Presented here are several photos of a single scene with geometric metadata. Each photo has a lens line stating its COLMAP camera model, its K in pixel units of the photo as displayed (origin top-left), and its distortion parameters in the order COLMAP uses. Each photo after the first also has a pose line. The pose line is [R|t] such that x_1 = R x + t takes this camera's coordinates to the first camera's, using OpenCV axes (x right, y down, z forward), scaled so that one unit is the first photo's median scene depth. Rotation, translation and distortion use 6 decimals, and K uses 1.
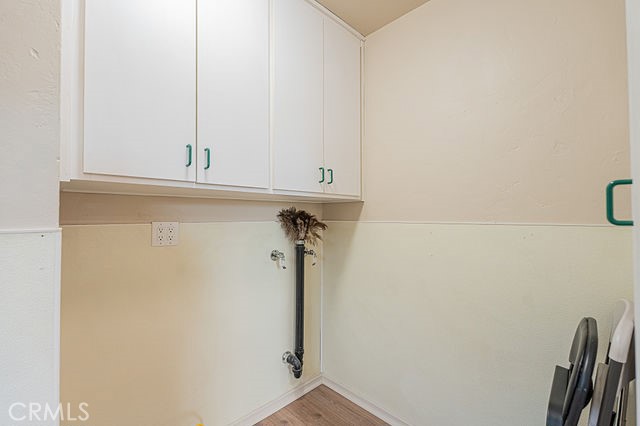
lens RADIAL K [[284.9, 0, 318.4], [0, 284.9, 211.5], [0, 0, 1]] dist [-0.002313, 0.000890]
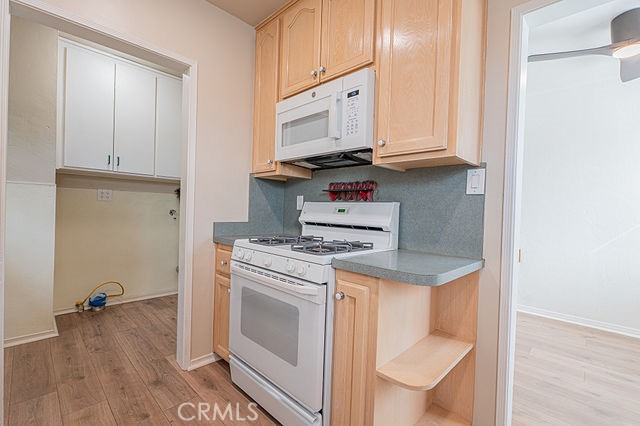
lens RADIAL K [[284.9, 0, 321.5], [0, 284.9, 214.9], [0, 0, 1]] dist [-0.002313, 0.000890]
pose [[0.999429, 0.022760, 0.024987, 1.313885], [-0.023335, 0.999465, 0.022937, 0.177403], [-0.024451, -0.023507, 0.999425, -1.495811]]
